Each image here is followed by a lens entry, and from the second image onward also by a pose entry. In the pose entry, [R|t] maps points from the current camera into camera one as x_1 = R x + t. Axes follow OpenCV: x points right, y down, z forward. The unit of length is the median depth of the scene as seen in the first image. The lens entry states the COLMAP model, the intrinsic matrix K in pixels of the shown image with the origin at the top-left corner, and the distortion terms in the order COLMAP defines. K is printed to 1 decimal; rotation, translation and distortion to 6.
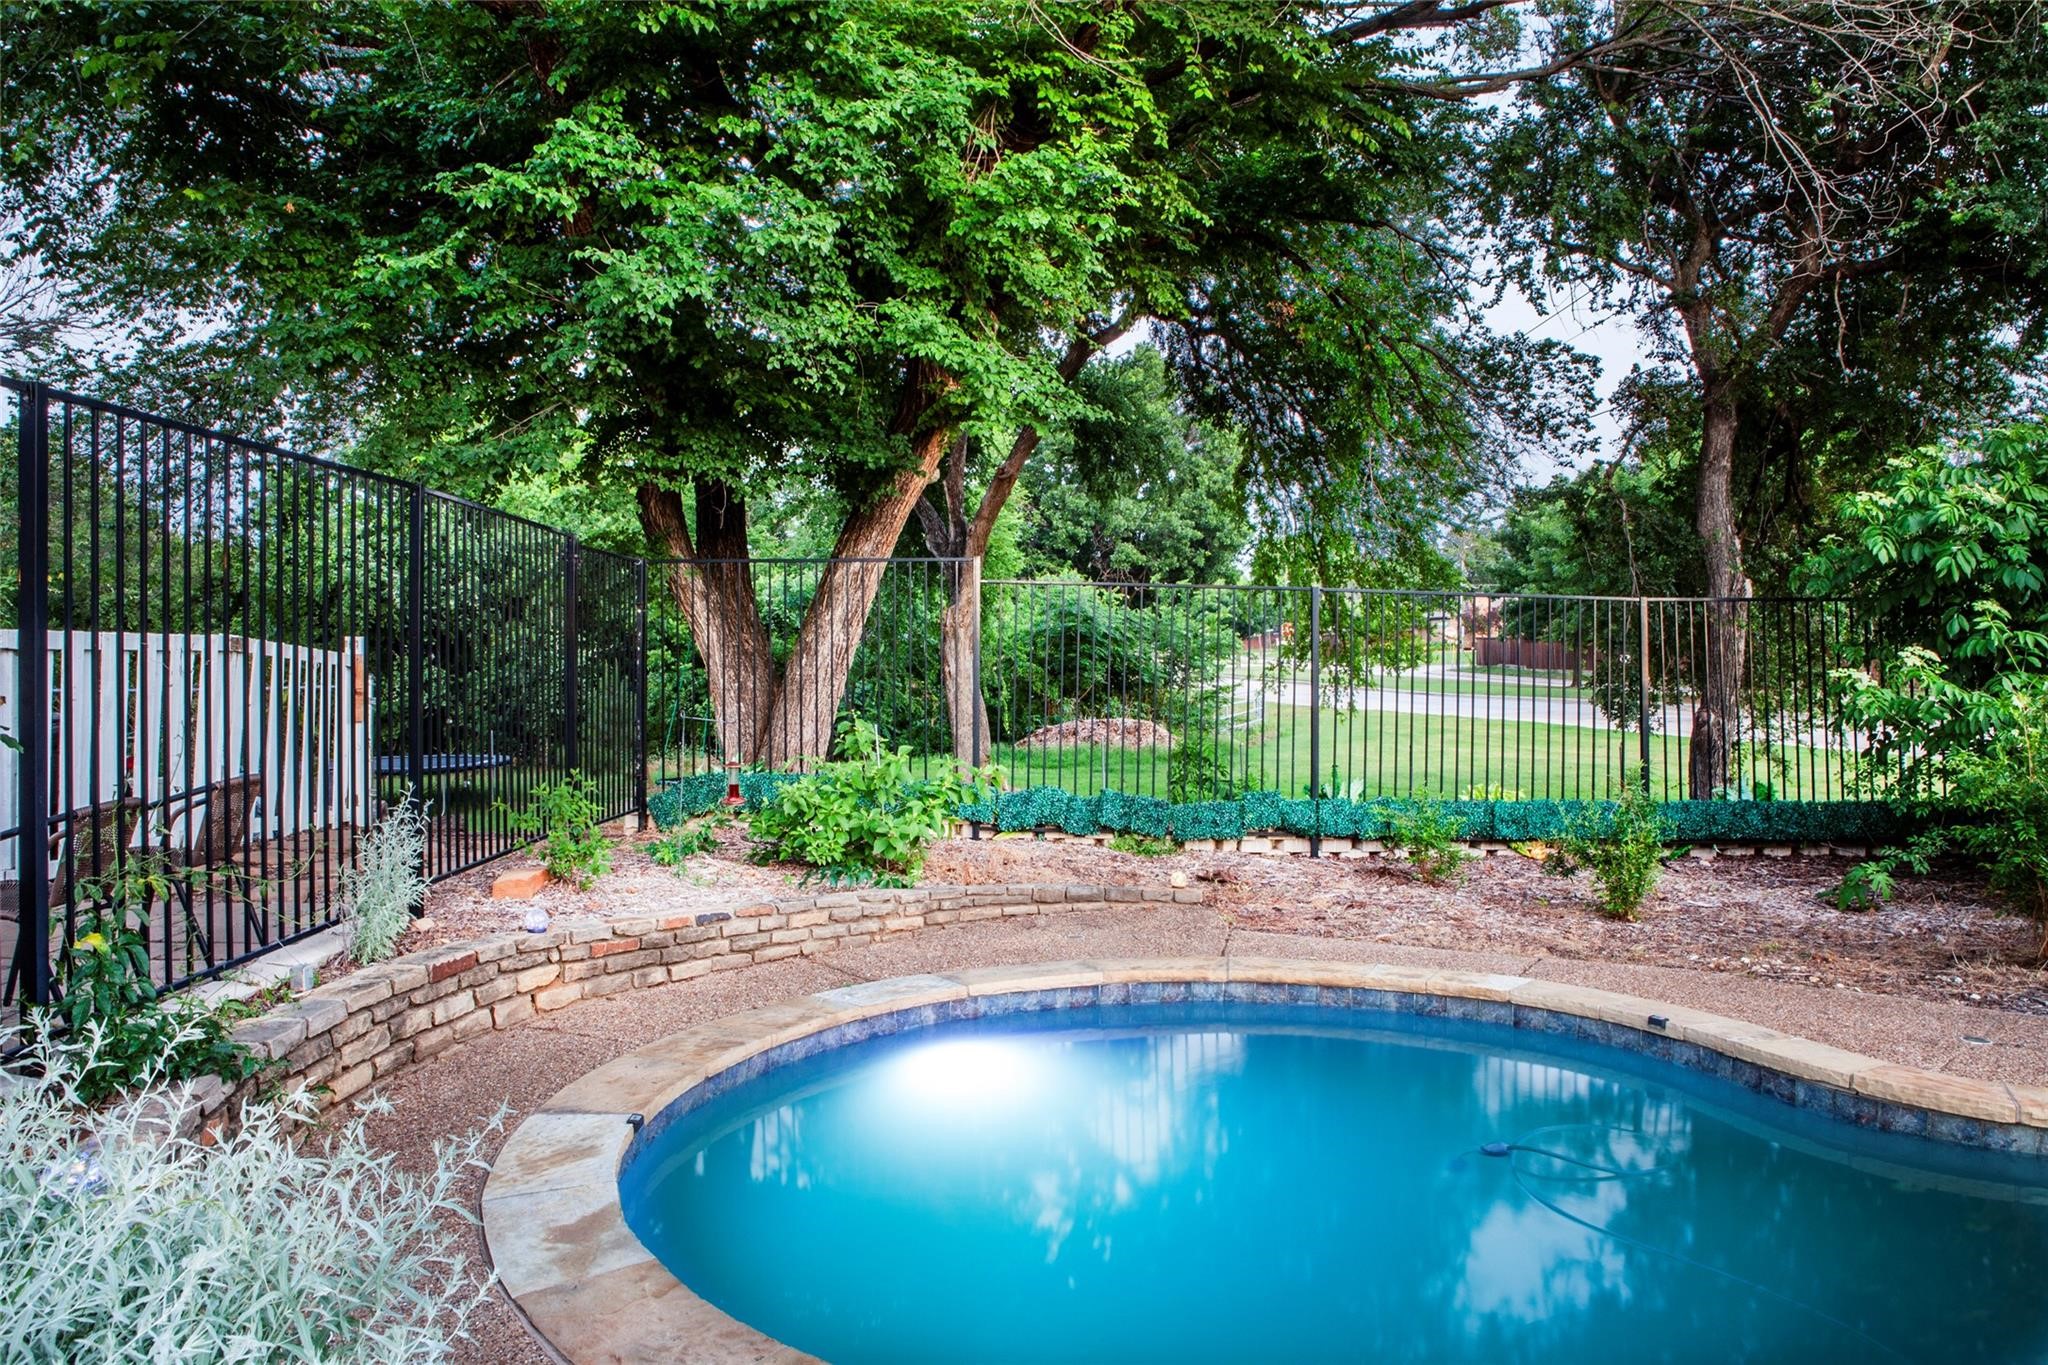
lens RADIAL K [[1402.7, 0, 1024.0], [0, 1402.7, 682.5], [0, 0, 1]] dist [-0.107991, 0.073789]
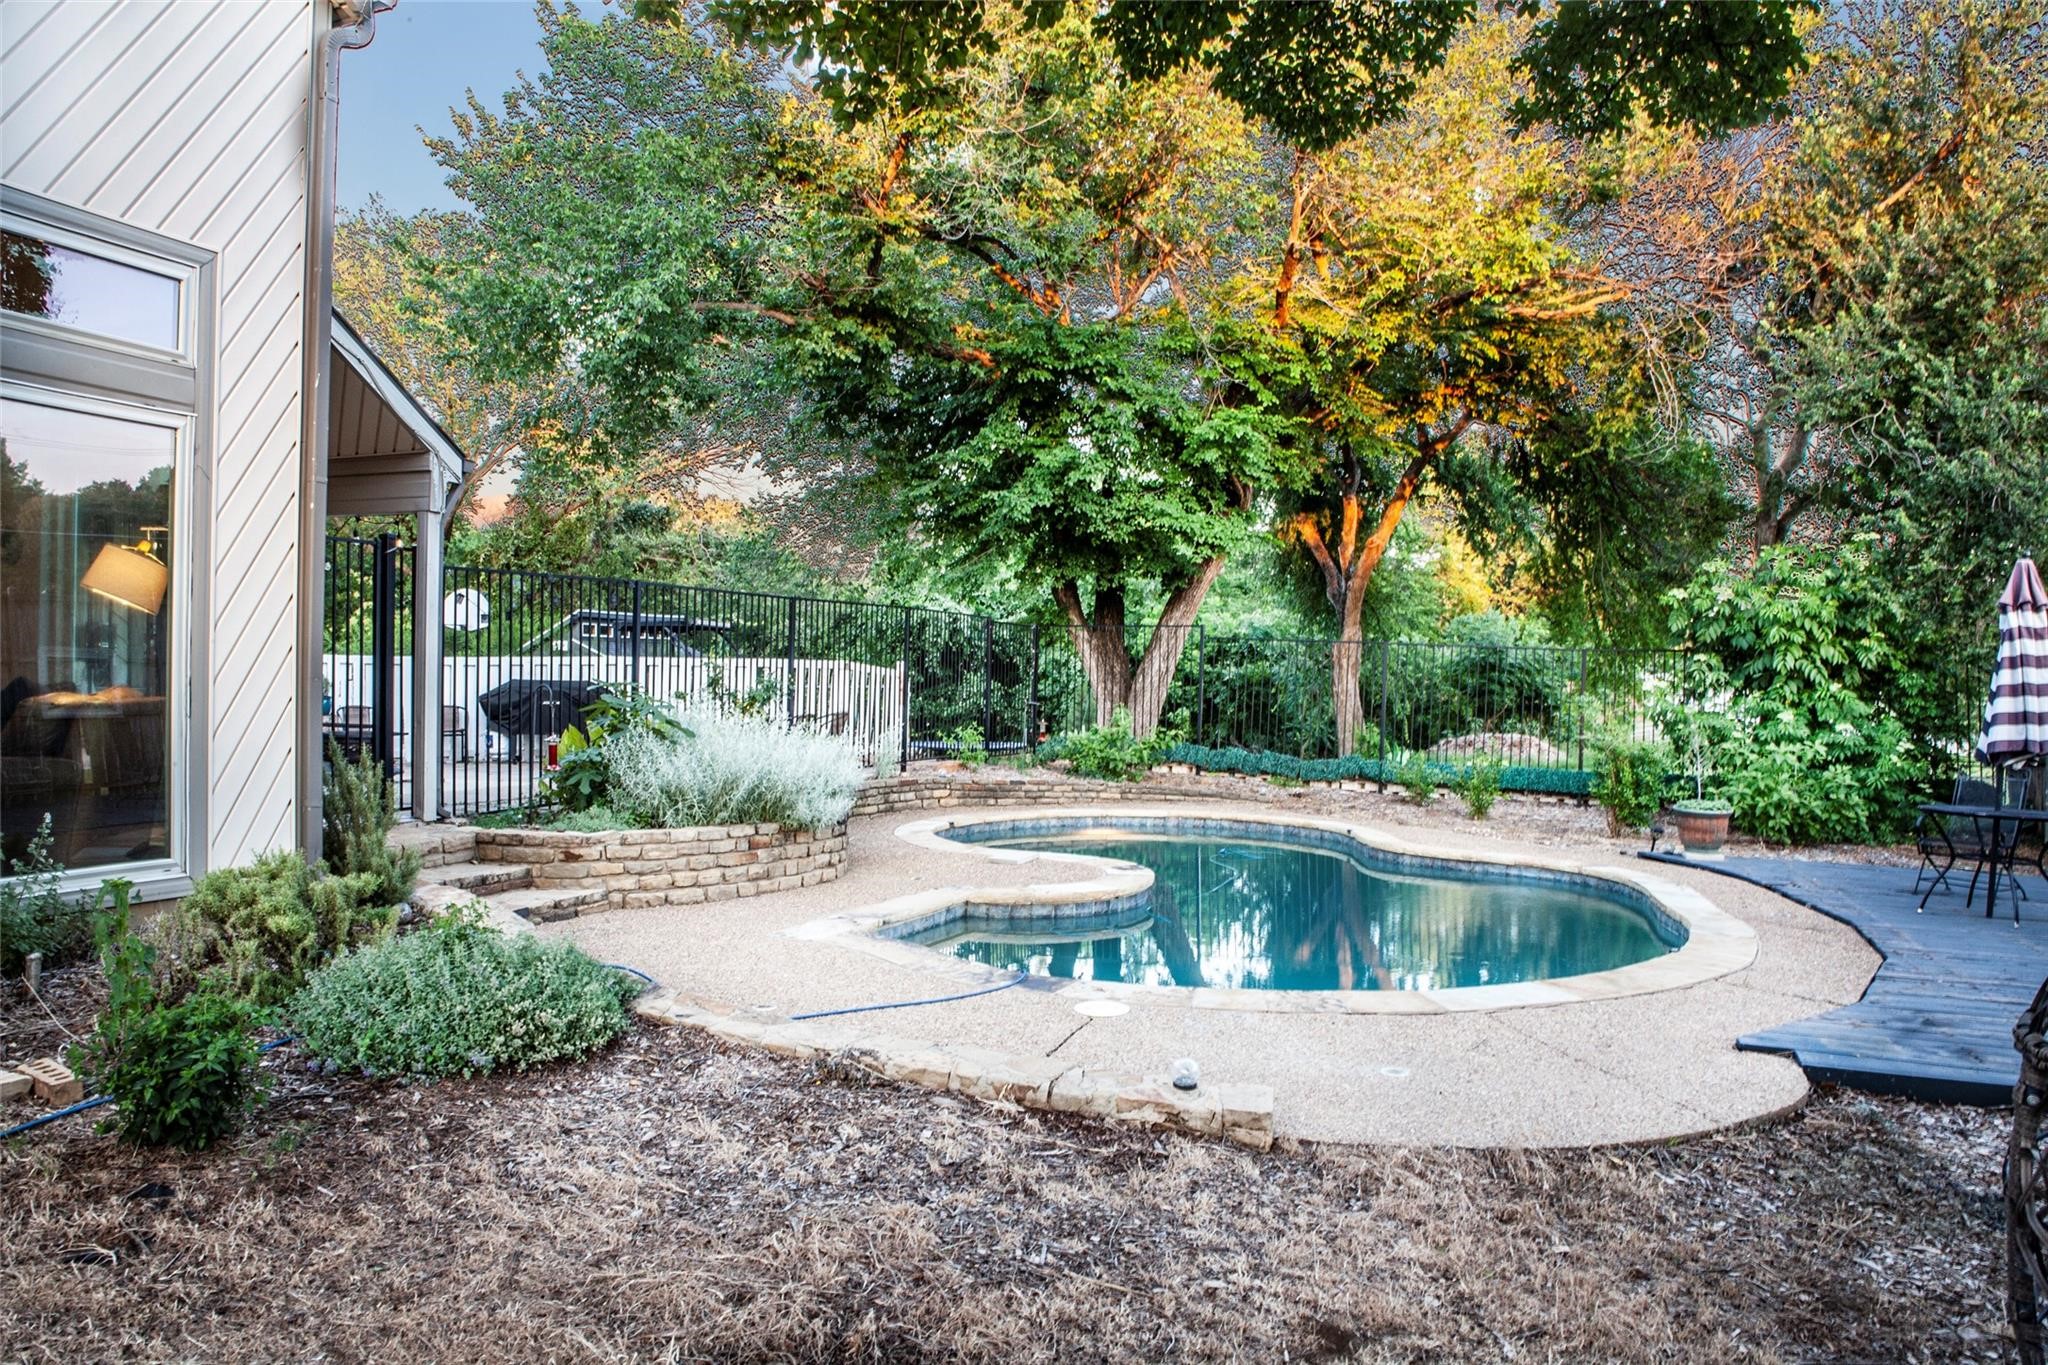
lens RADIAL K [[1402.7, 0, 1024.0], [0, 1402.7, 682.5], [0, 0, 1]] dist [-0.107991, 0.073789]
pose [[0.916878, 0.017720, -0.398774, 0.496674], [-0.024154, 0.999646, -0.011115, 0.014453], [0.398437, 0.019823, 0.916982, -0.812391]]
